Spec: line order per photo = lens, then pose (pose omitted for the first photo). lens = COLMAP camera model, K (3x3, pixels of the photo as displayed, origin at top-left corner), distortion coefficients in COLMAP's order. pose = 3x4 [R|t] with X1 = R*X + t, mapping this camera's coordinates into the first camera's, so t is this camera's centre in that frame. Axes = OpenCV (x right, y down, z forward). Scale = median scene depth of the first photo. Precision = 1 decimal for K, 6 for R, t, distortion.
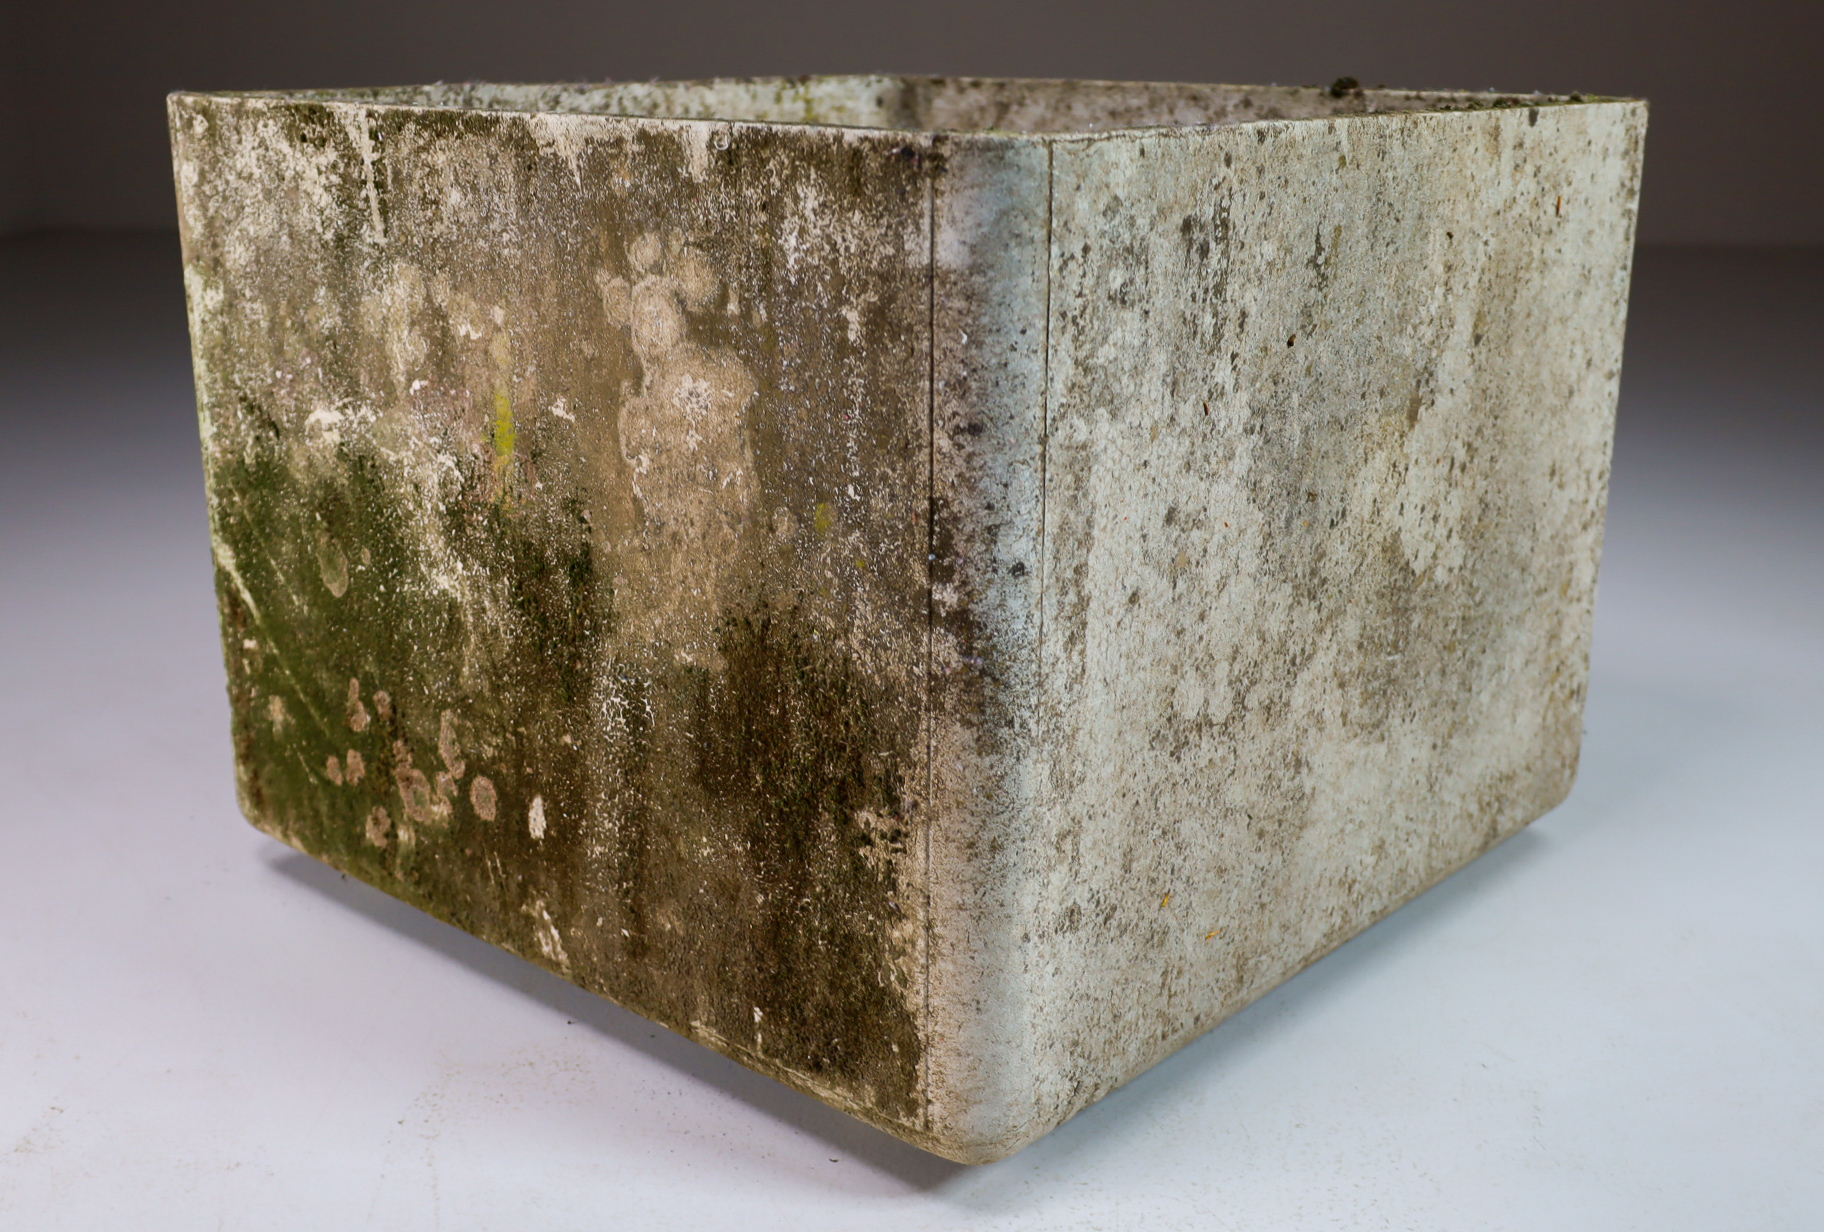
lens RADIAL K [[2015.9, 0, 909.4], [0, 2015.9, 627.8], [0, 0, 1]] dist [-0.017413, 0.000000]
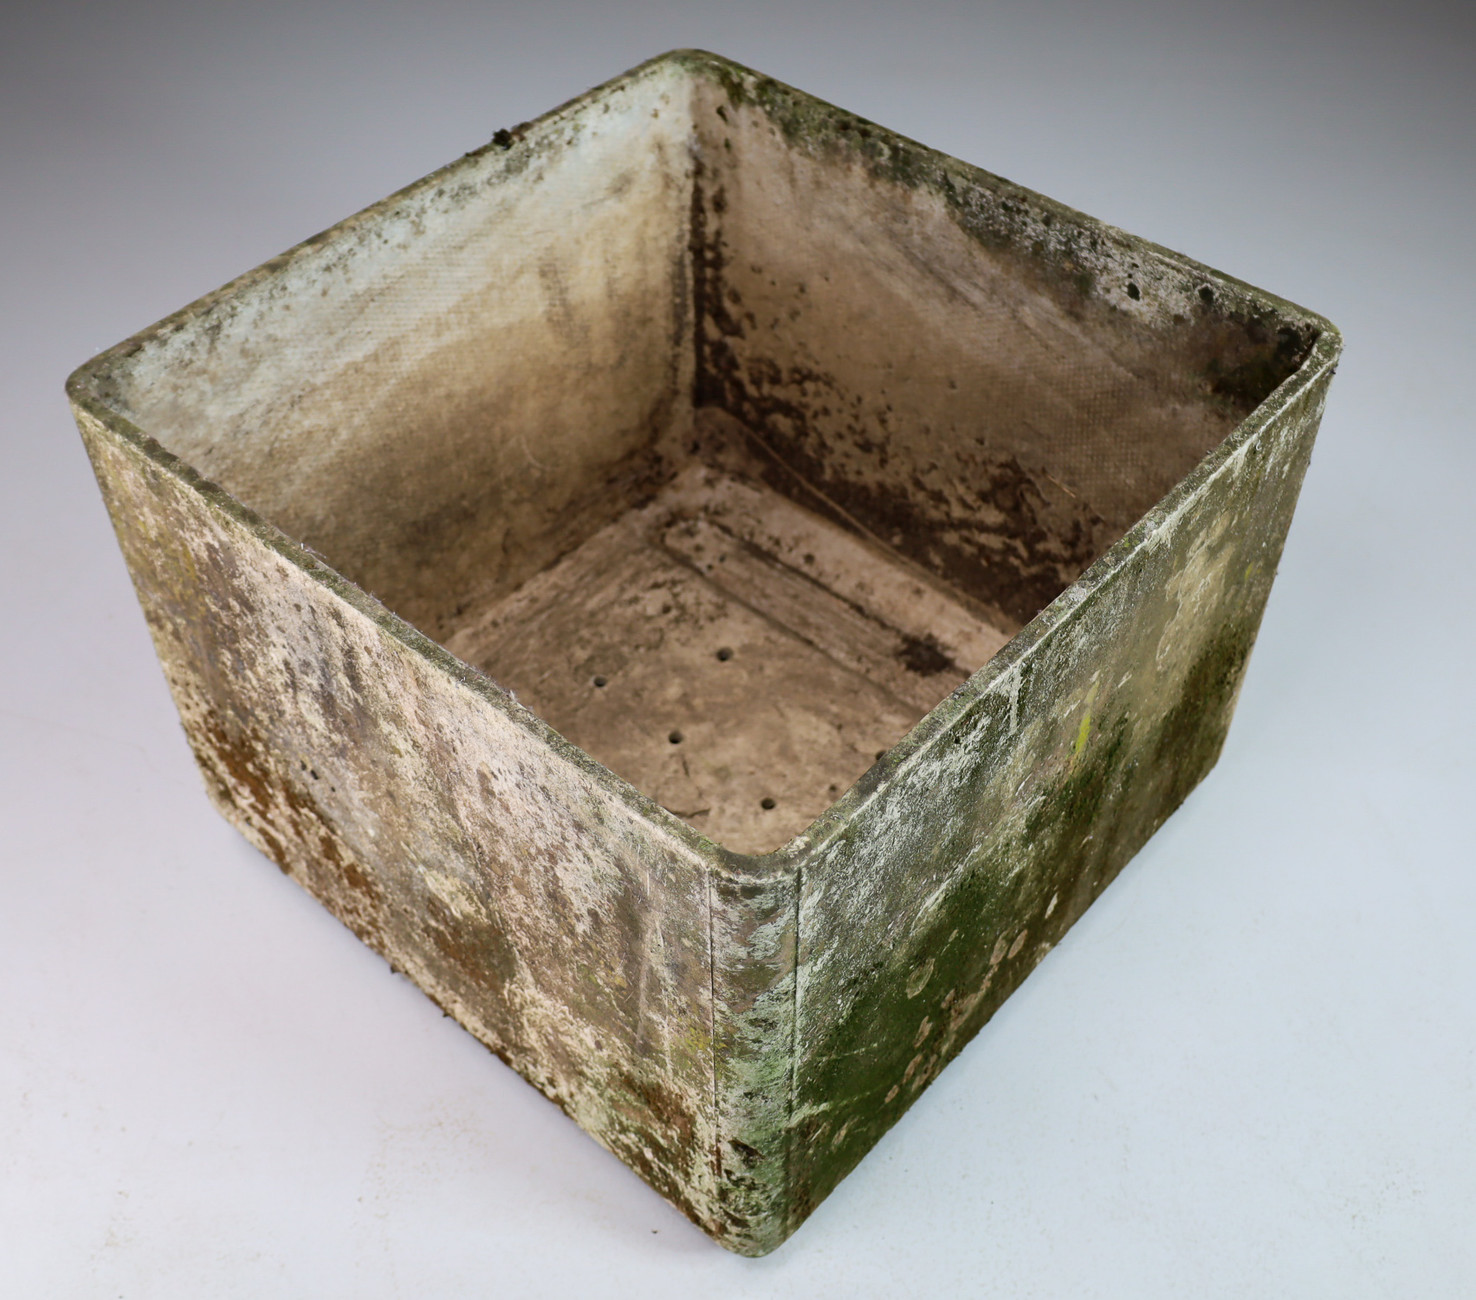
lens RADIAL K [[1719.5, 0, 723.0], [0, 1719.5, 657.1], [0, 0, 1]] dist [-0.032154, 0.000000]
pose [[0.003953, -0.728113, 0.685446, -0.952192], [0.309209, 0.652750, 0.691598, -0.990871], [-0.950986, 0.209213, 0.227719, 0.963206]]
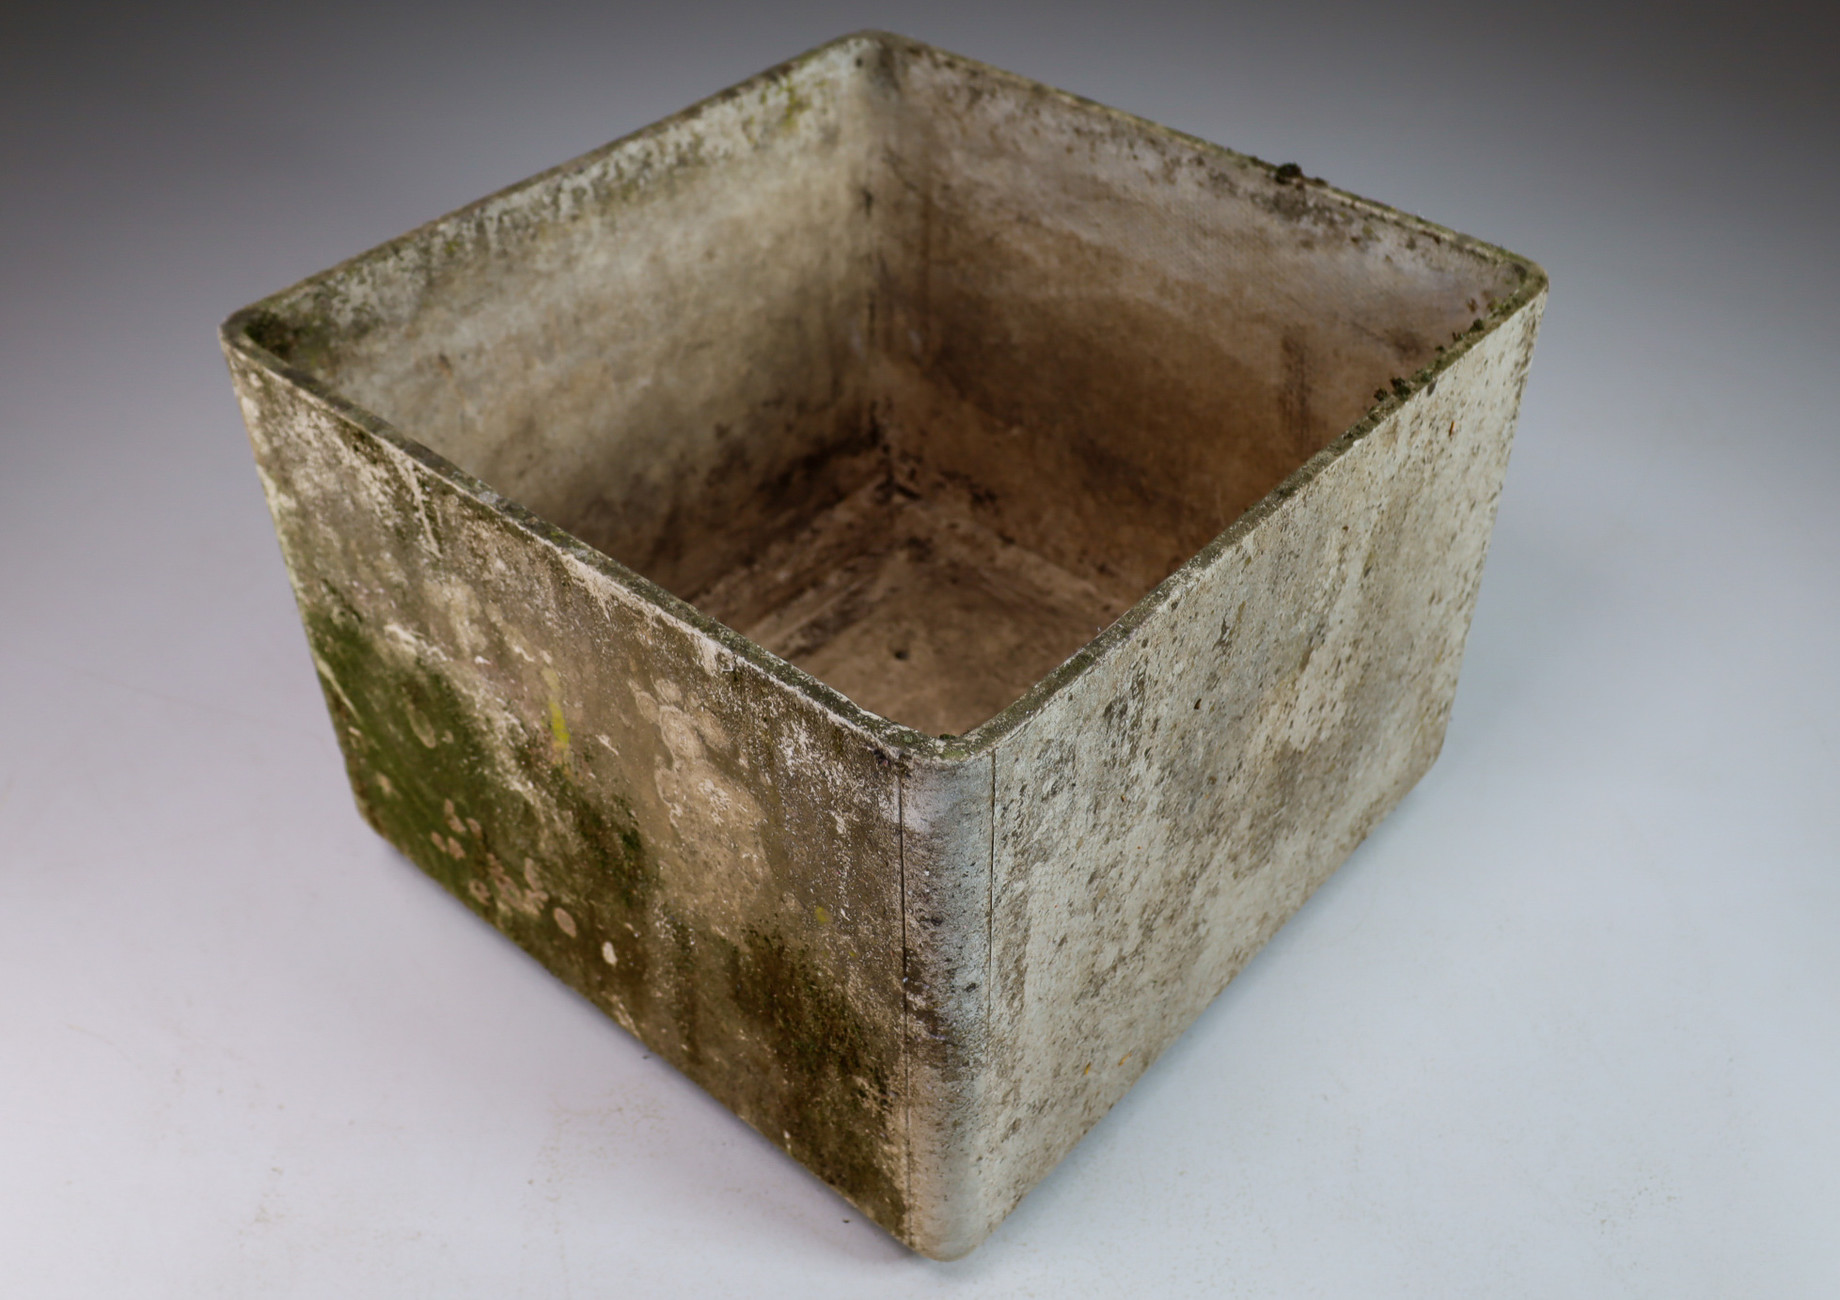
lens RADIAL K [[1889.0, 0, 925.2], [0, 1889.0, 644.1], [0, 0, 1]] dist [-0.011250, 0.000000]
pose [[0.999866, -0.016299, 0.001718, 0.021012], [0.014234, 0.915557, 0.401936, -0.606945], [-0.008124, -0.401858, 0.915666, -0.036329]]
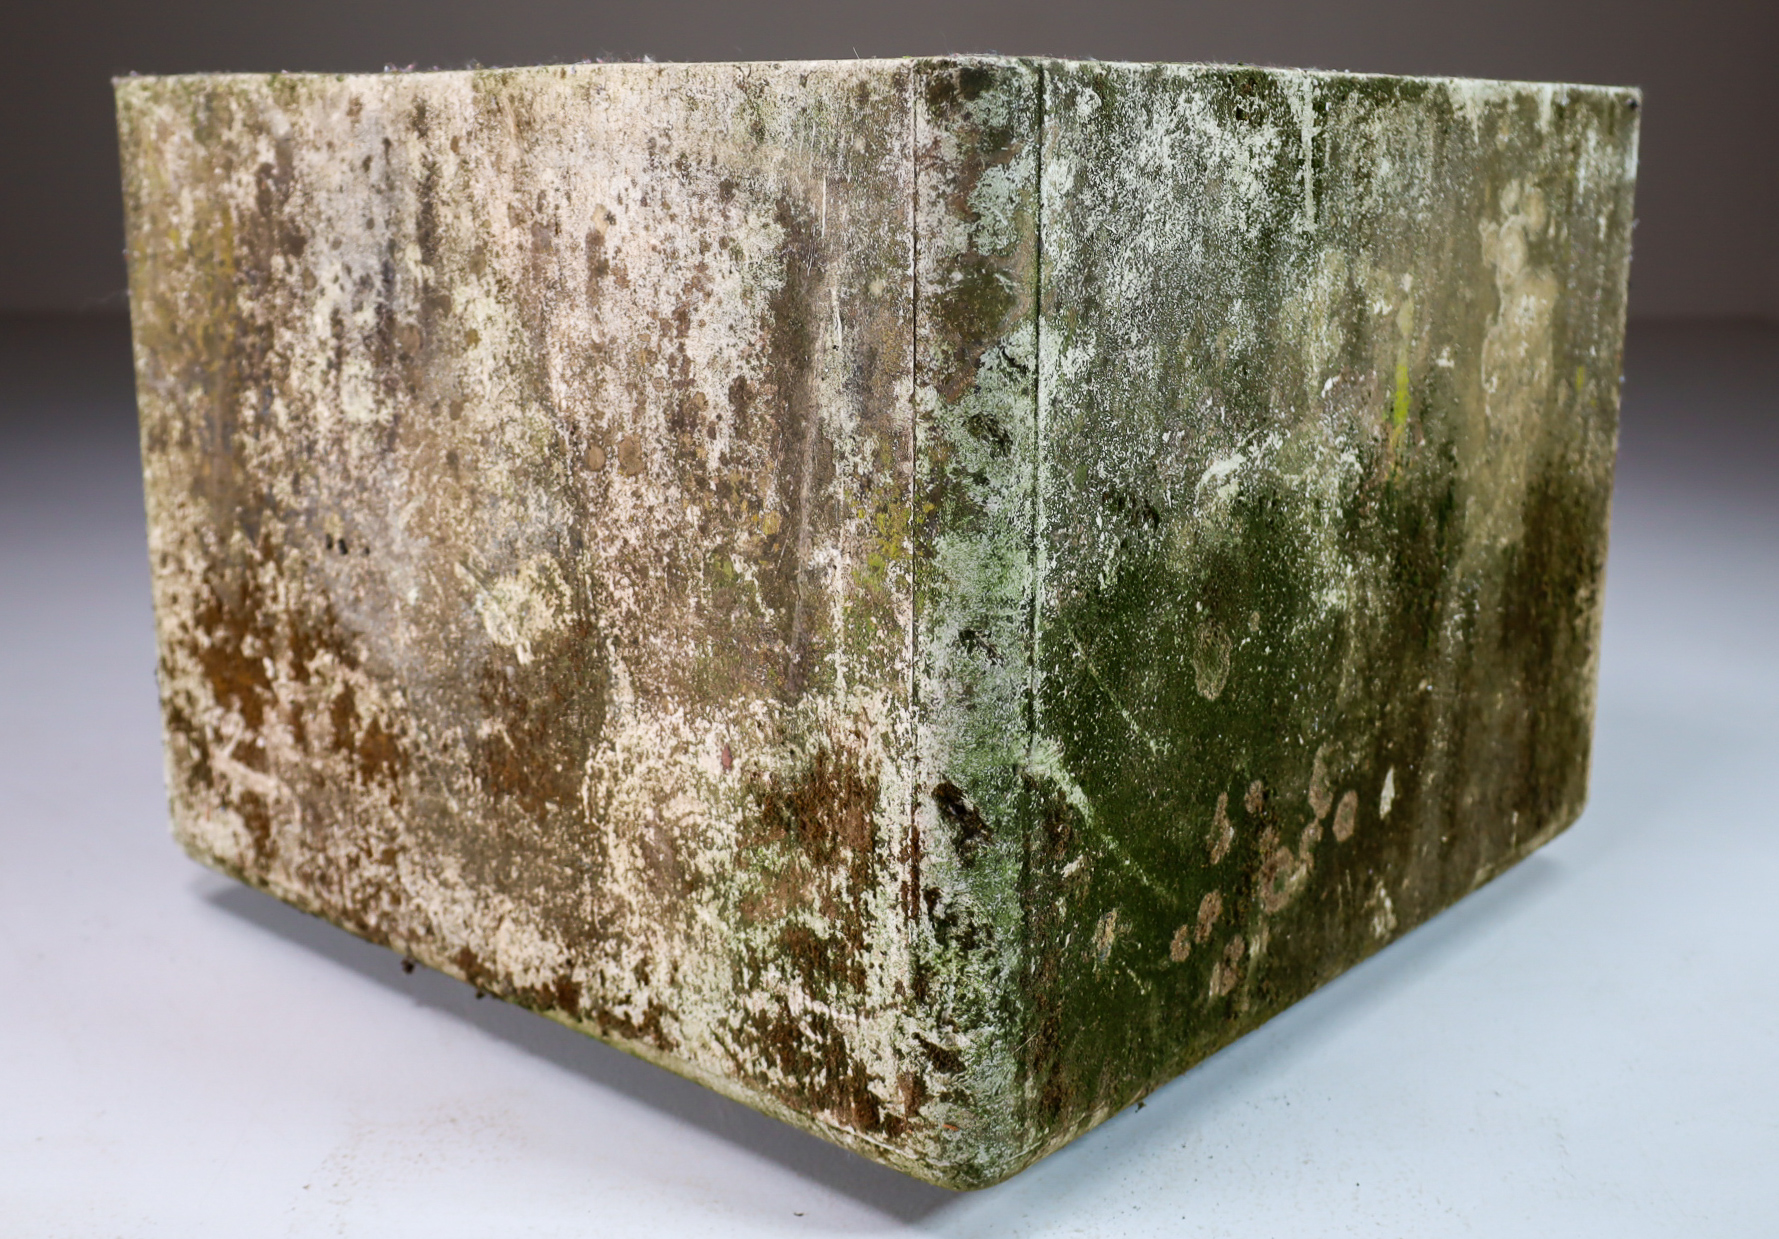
lens RADIAL K [[2008.2, 0, 906.4], [0, 2008.2, 601.4], [0, 0, 1]] dist [-0.030224, 0.000000]
pose [[-0.014656, -0.222585, 0.974803, -1.185660], [0.296383, 0.930127, 0.216840, -0.292838], [-0.954957, 0.292094, 0.052338, 1.214412]]
